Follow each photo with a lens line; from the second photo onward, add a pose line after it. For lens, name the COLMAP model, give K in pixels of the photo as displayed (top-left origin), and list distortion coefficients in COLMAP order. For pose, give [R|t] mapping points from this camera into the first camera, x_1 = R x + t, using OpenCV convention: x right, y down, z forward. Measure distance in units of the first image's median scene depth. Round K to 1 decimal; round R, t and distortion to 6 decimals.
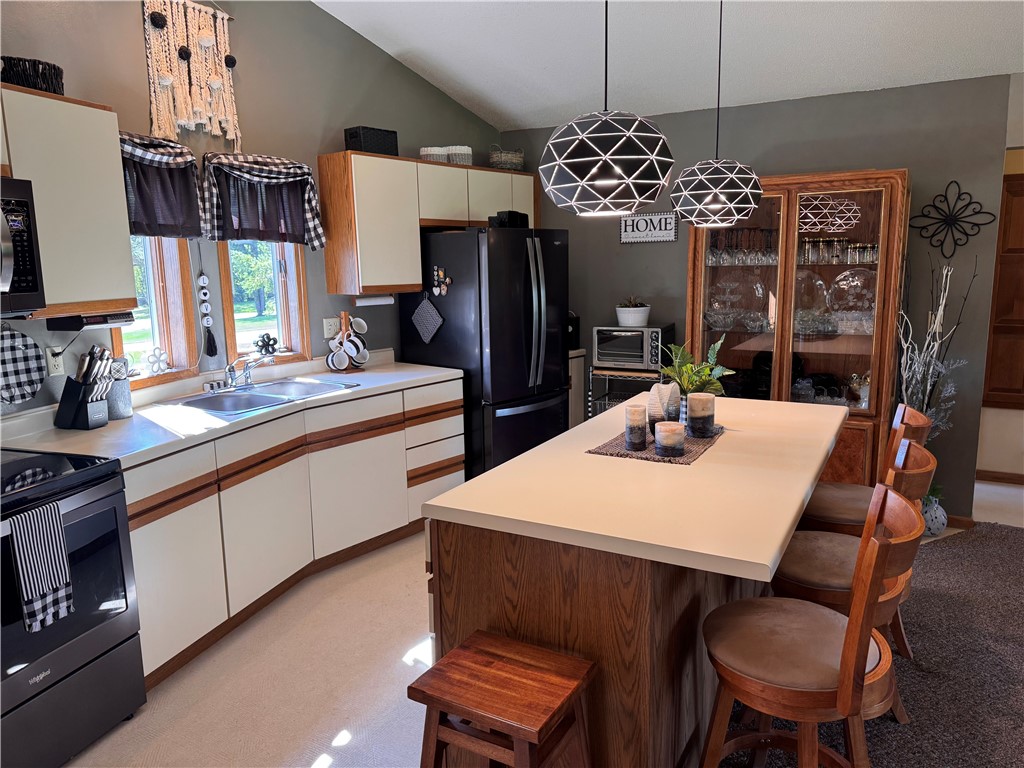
lens RADIAL K [[739.3, 0, 512.0], [0, 739.3, 384.0], [0, 0, 1]] dist [0.005297, -0.001624]
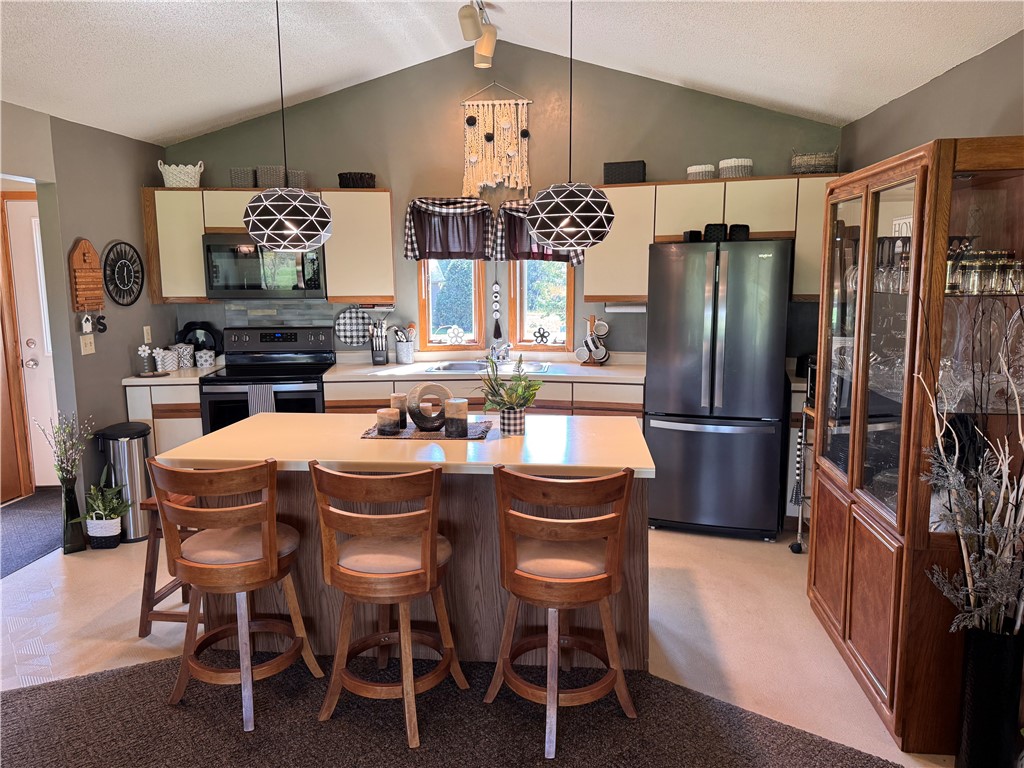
lens RADIAL K [[717.7, 0, 507.5], [0, 717.7, 380.3], [0, 0, 1]] dist [0.142809, -0.192945]
pose [[0.385922, 0.148257, -0.910540, 0.962802], [-0.153169, 0.983600, 0.095234, -0.099314], [0.909727, 0.102713, 0.402302, 0.463177]]
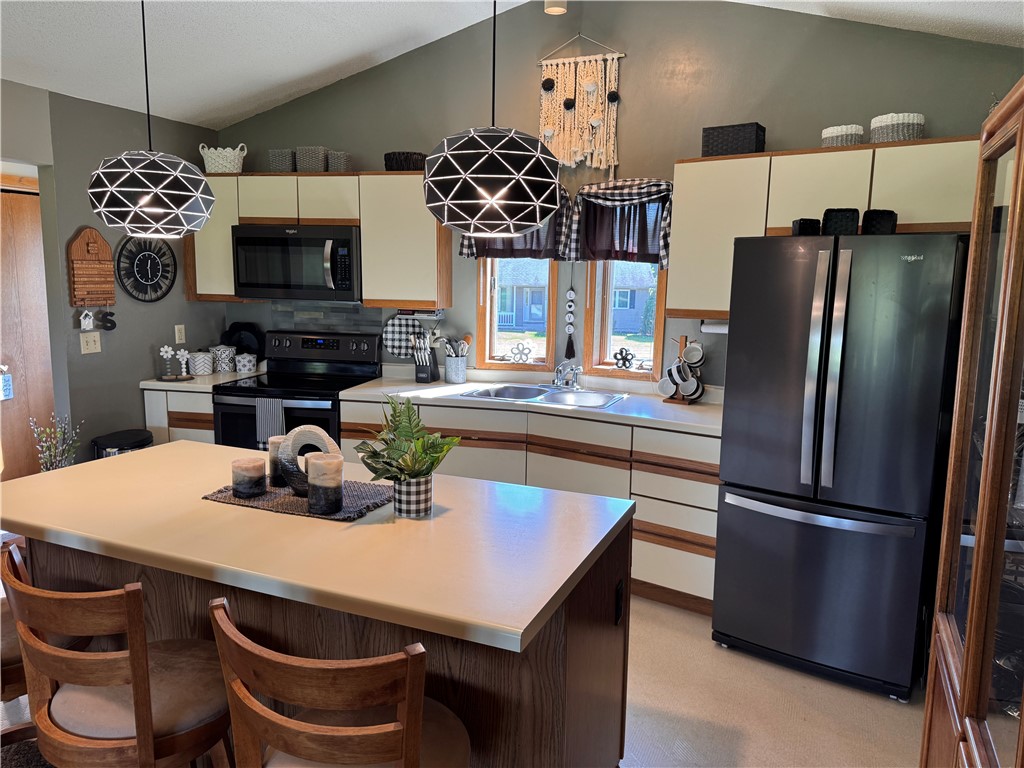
lens RADIAL K [[724.3, 0, 512.0], [0, 724.3, 384.0], [0, 0, 1]] dist [0.100294, -0.125933]
pose [[0.097219, 0.162373, -0.981929, 0.753381], [-0.186450, 0.972106, 0.142288, -0.151164], [0.977642, 0.169248, 0.124781, 0.801530]]
